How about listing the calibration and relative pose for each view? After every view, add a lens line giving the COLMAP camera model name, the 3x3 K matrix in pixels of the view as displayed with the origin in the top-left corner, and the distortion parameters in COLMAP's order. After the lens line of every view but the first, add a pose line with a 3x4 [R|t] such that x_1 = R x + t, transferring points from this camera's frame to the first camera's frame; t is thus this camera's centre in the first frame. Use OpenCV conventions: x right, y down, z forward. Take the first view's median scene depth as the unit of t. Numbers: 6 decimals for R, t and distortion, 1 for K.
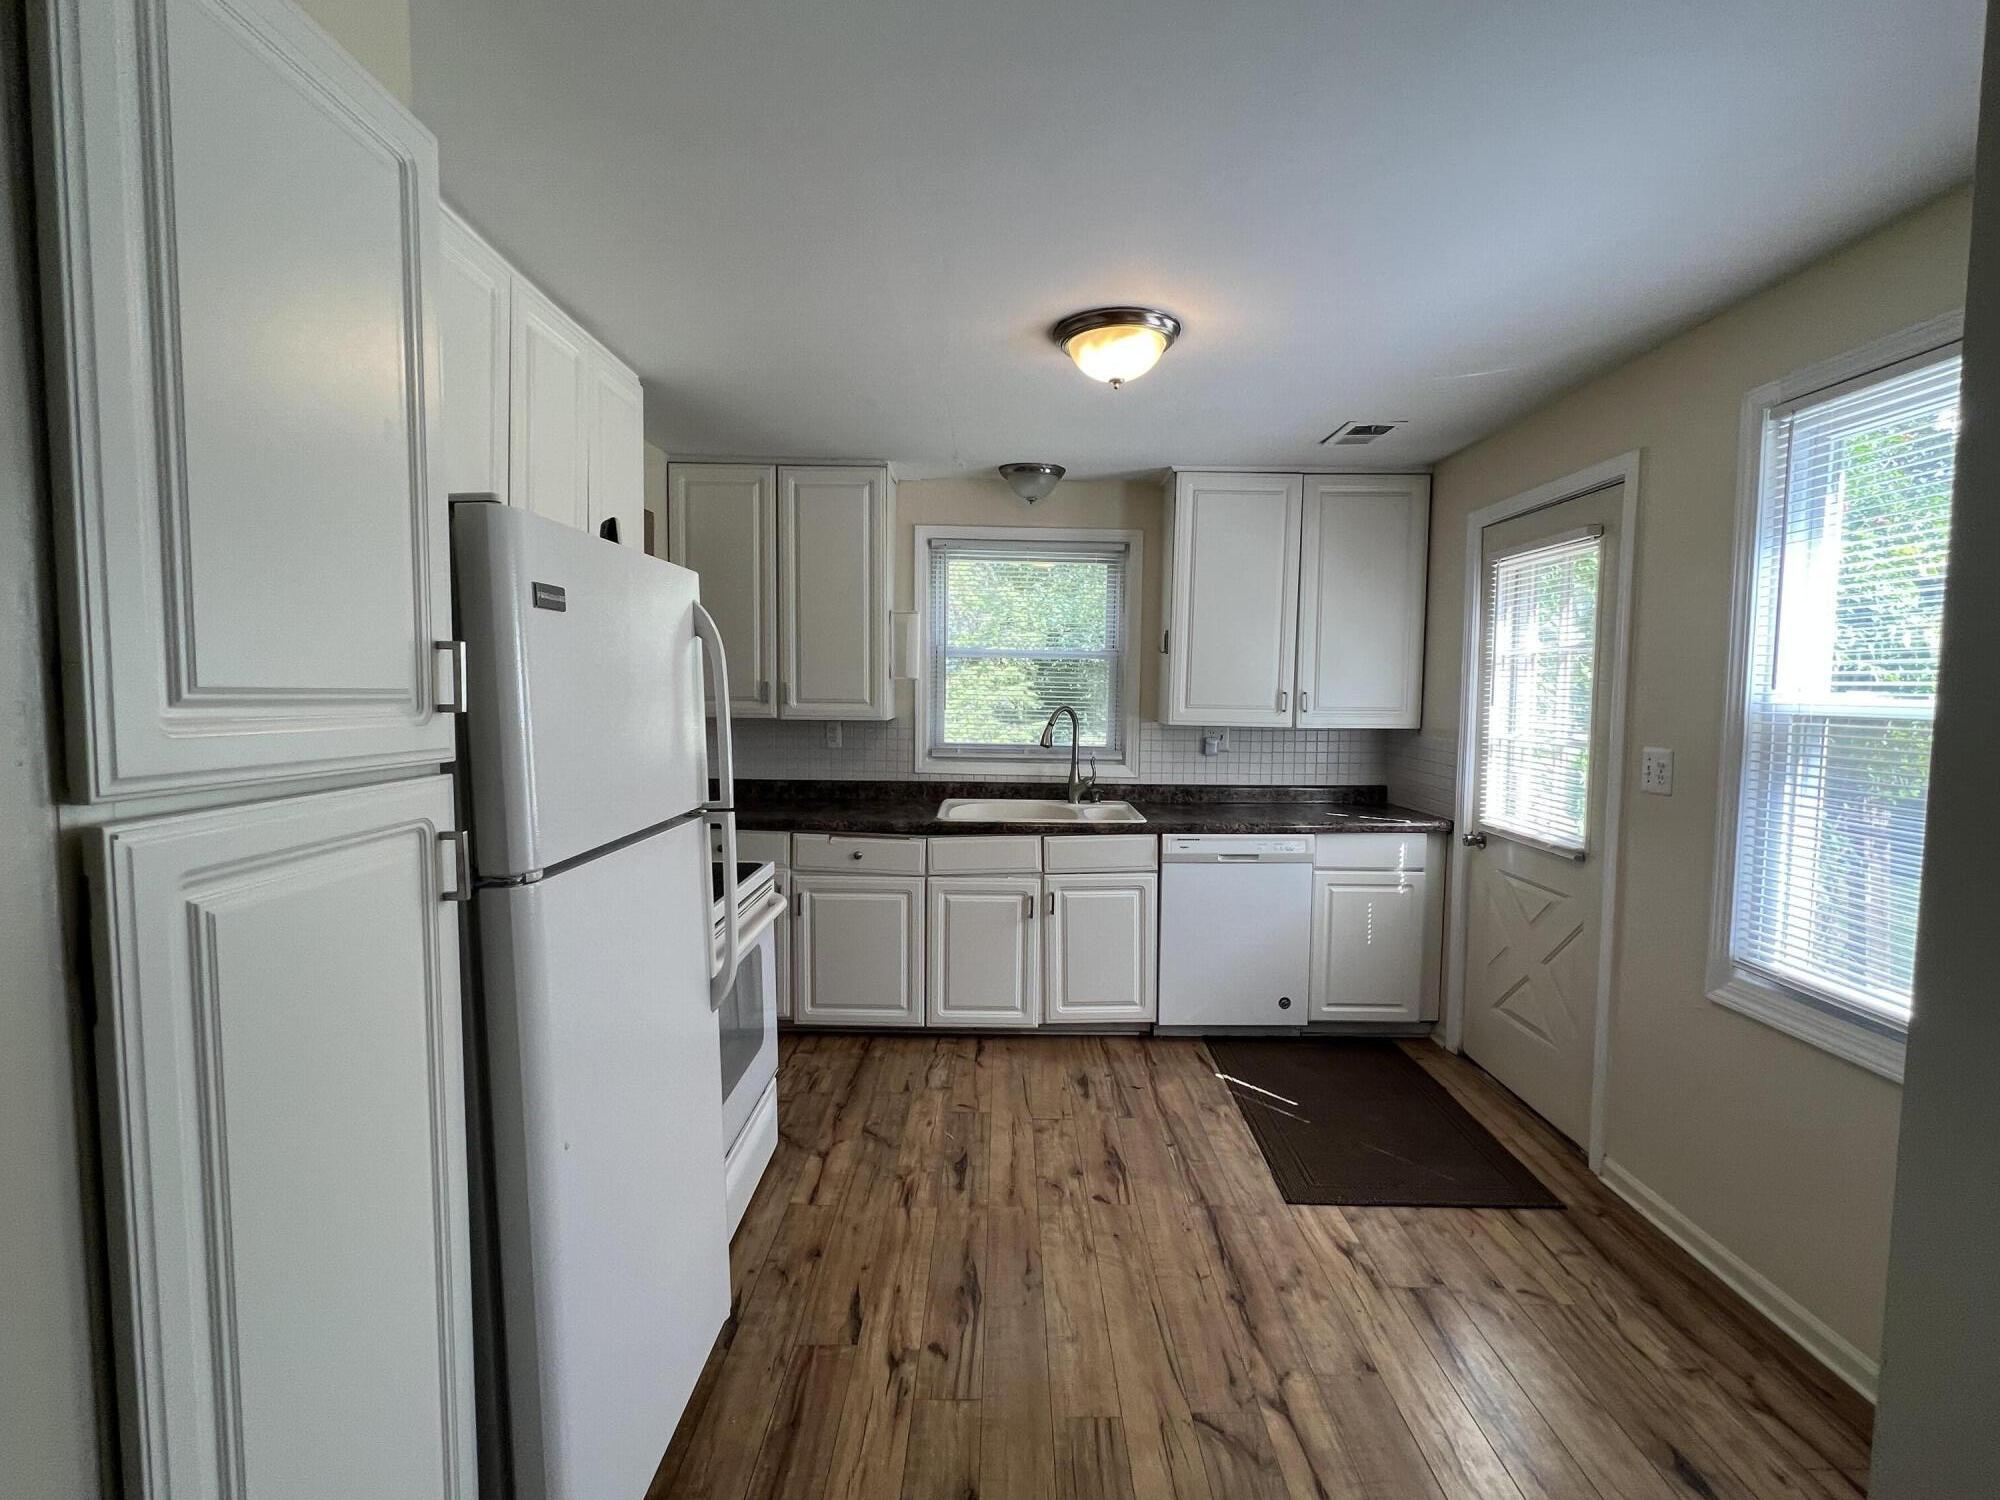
lens RADIAL K [[903.3, 0, 1004.4], [0, 903.3, 744.9], [0, 0, 1]] dist [-0.001895, -0.000379]
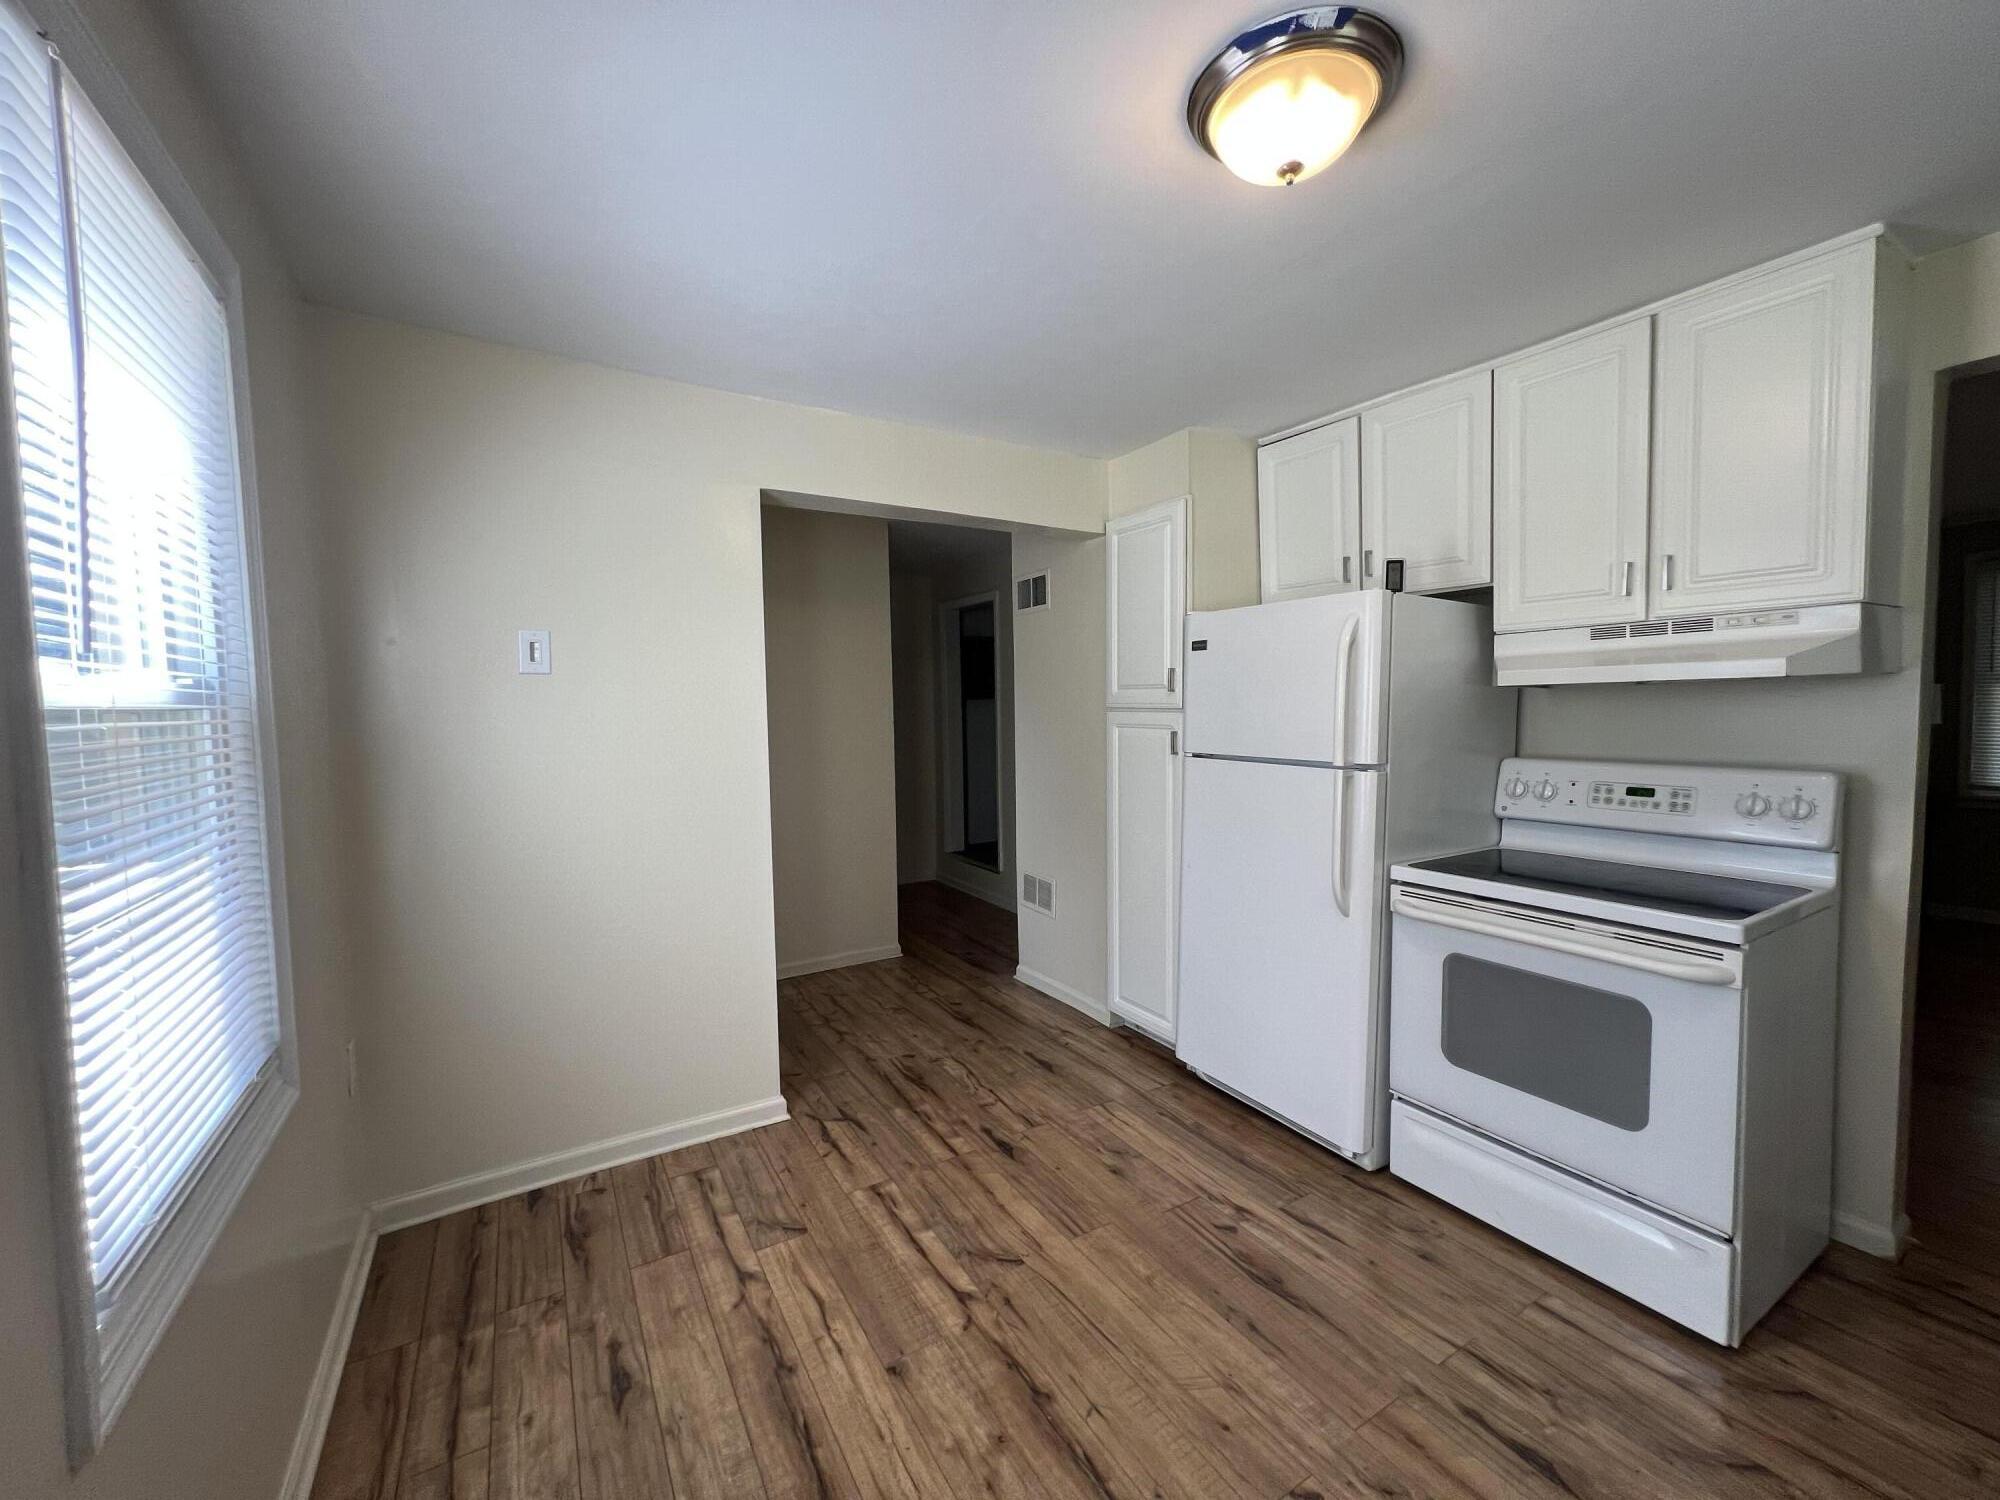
lens RADIAL K [[798.7, 0, 1003.4], [0, 798.7, 747.2], [0, 0, 1]] dist [-0.001616, 0.000501]
pose [[-0.854989, 0.036086, -0.517388, 0.508189], [-0.024779, 0.993595, 0.110247, -0.053130], [0.518053, 0.107080, -0.848619, 1.207669]]
